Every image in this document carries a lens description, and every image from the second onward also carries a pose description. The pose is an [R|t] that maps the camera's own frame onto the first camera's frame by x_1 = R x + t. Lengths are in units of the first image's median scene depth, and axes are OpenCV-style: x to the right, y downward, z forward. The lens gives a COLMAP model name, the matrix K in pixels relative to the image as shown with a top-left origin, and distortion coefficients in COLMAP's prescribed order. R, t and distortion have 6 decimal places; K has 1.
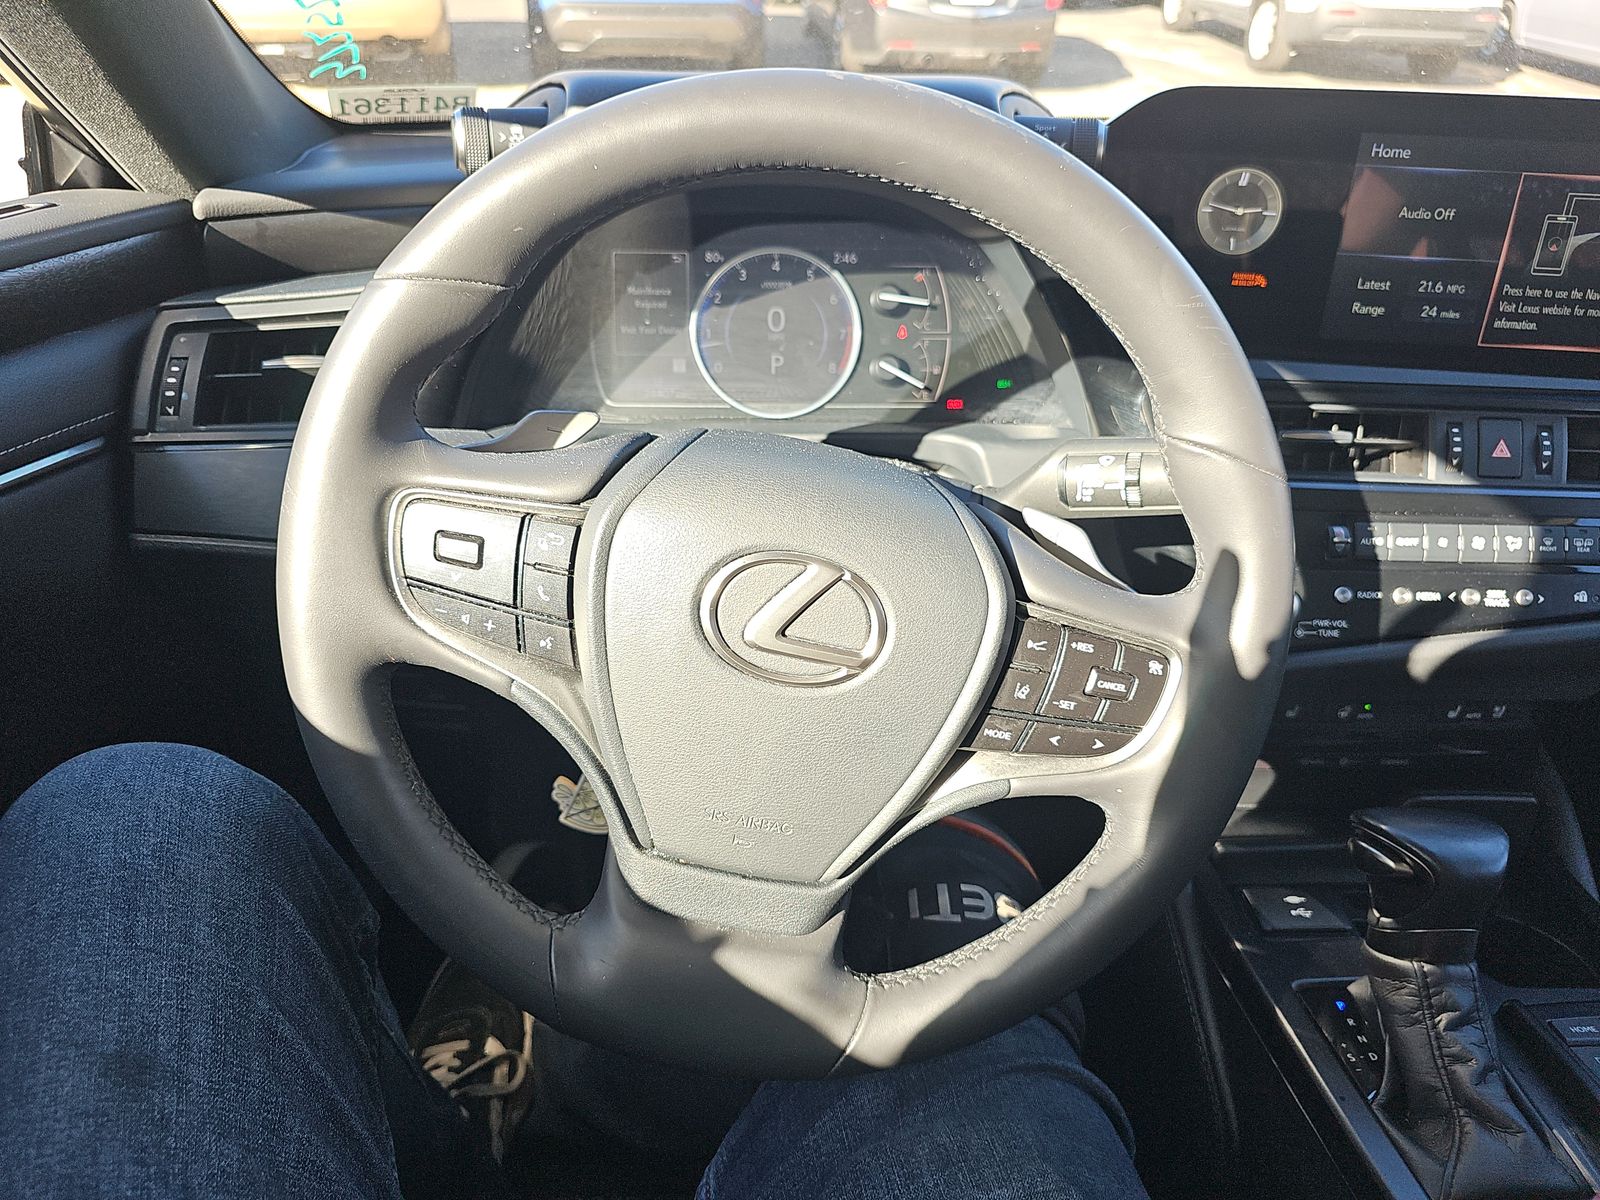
lens RADIAL K [[1049.9, 0, 800.0], [0, 1049.9, 600.0], [0, 0, 1]] dist [0.023690, -0.032691]
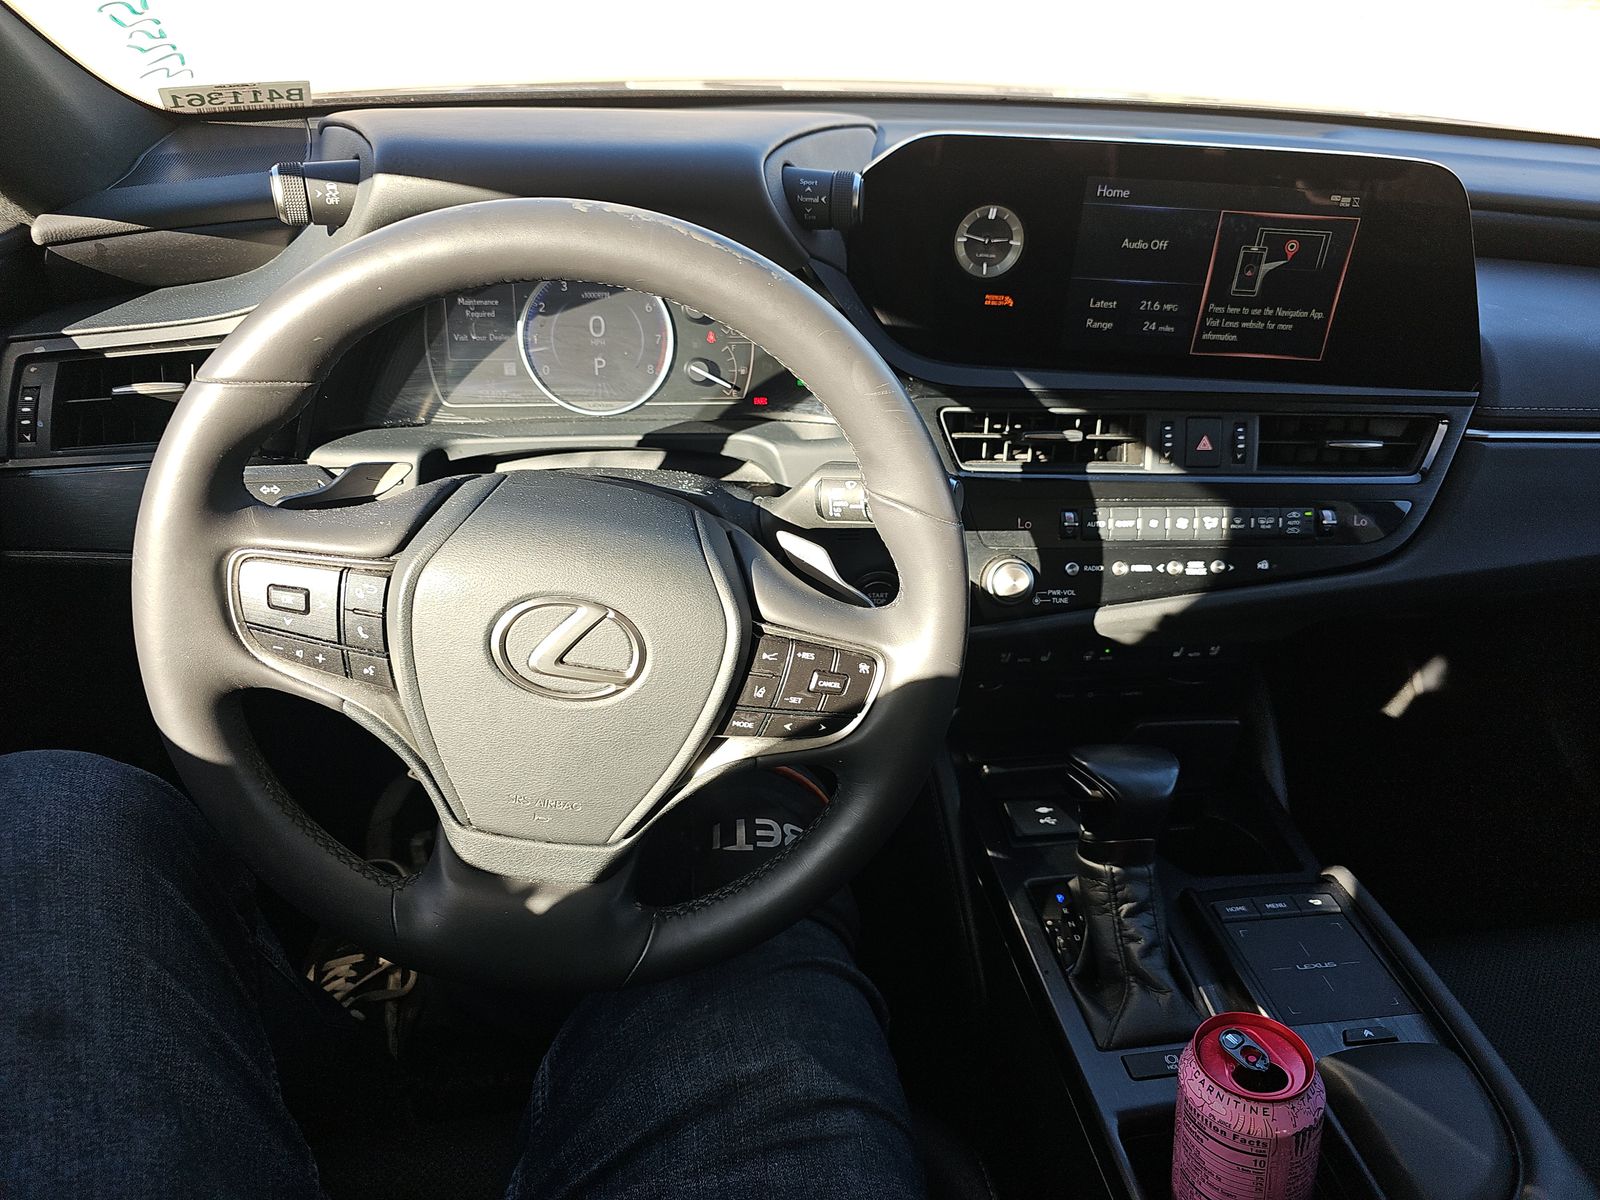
lens RADIAL K [[1042.7, 0, 814.2], [0, 1042.7, 593.3], [0, 0, 1]] dist [0.030786, -0.027314]
pose [[0.996148, -0.028926, 0.082785, 0.125959], [0.019614, 0.993608, 0.111170, -0.122908], [-0.085471, -0.109118, 0.990347, -0.176930]]
